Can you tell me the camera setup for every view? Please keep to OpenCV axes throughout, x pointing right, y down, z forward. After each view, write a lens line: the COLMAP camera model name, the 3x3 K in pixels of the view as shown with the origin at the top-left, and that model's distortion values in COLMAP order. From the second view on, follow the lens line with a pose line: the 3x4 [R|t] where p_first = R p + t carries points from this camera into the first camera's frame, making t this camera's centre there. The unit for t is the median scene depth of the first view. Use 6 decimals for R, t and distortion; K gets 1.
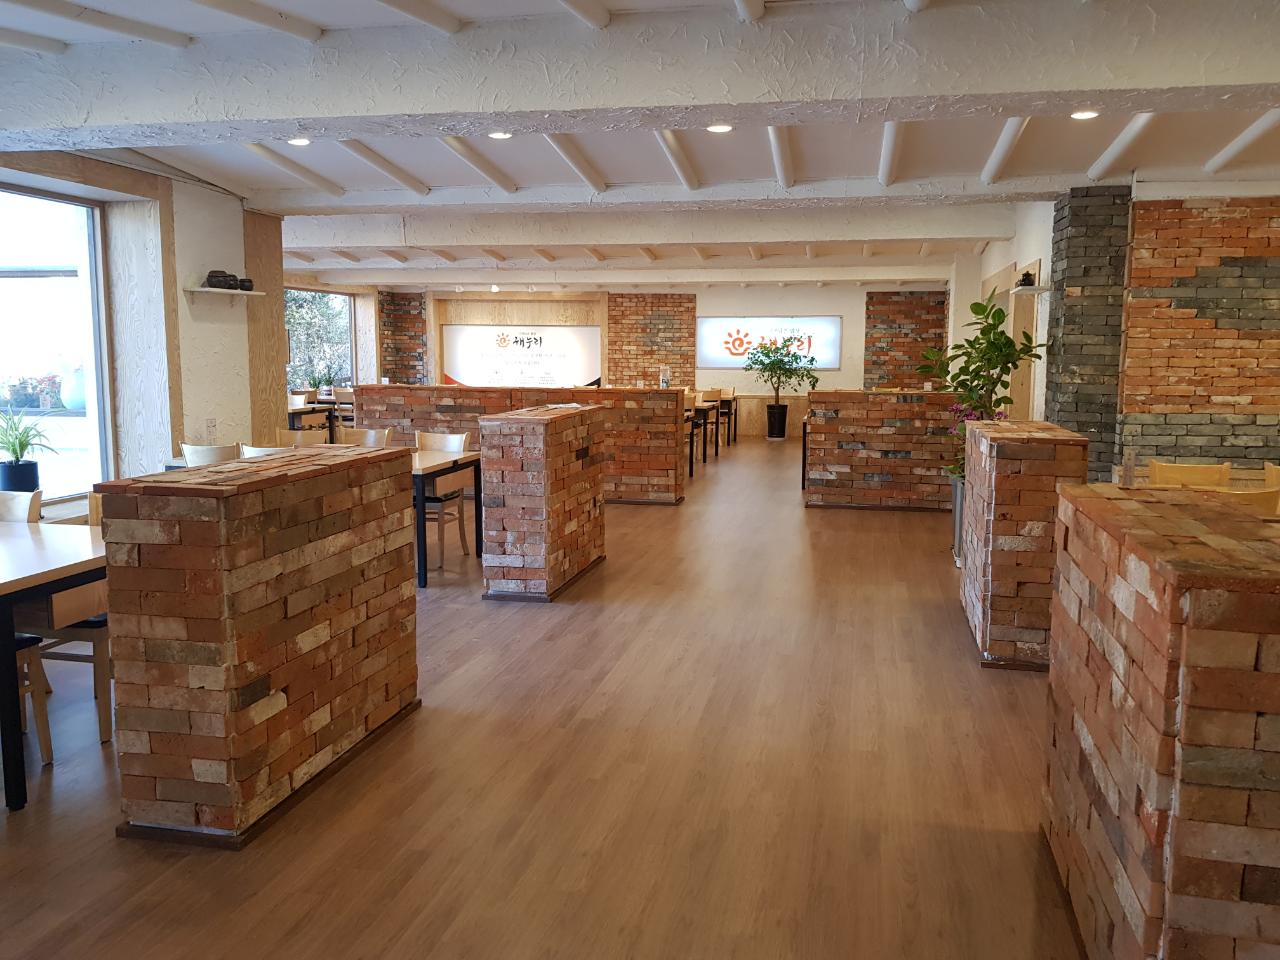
lens RADIAL K [[1053.3, 0, 640.0], [0, 1053.3, 480.0], [0, 0, 1]] dist [0.041411, -0.061316]
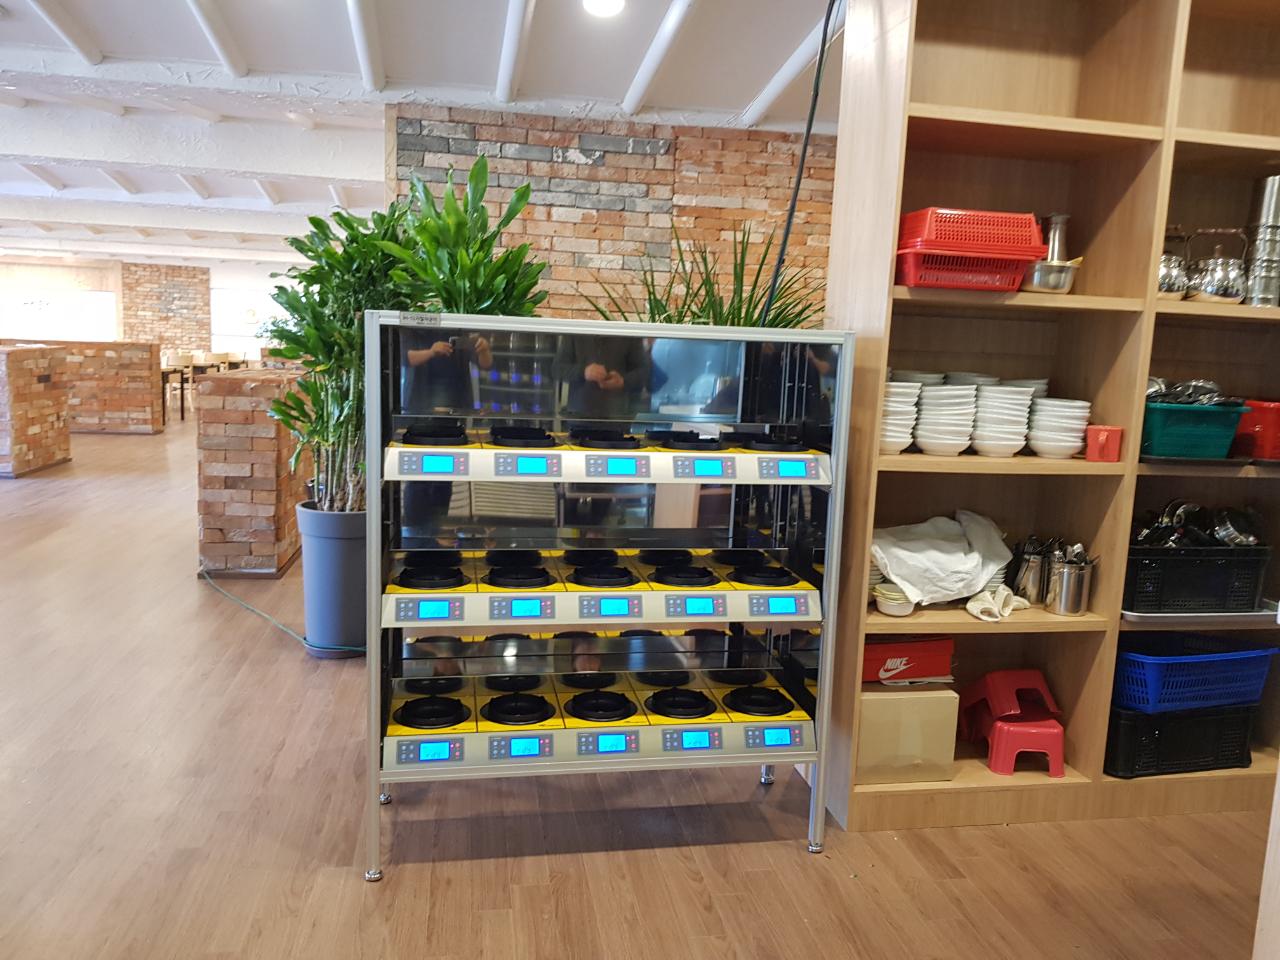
lens RADIAL K [[1053.3, 0, 640.0], [0, 1053.3, 480.0], [0, 0, 1]] dist [0.041411, -0.061316]
pose [[0.927182, -0.018314, 0.374164, 0.077470], [0.012054, 0.999746, 0.019066, 0.047538], [-0.374418, -0.013167, 0.927167, -0.311686]]
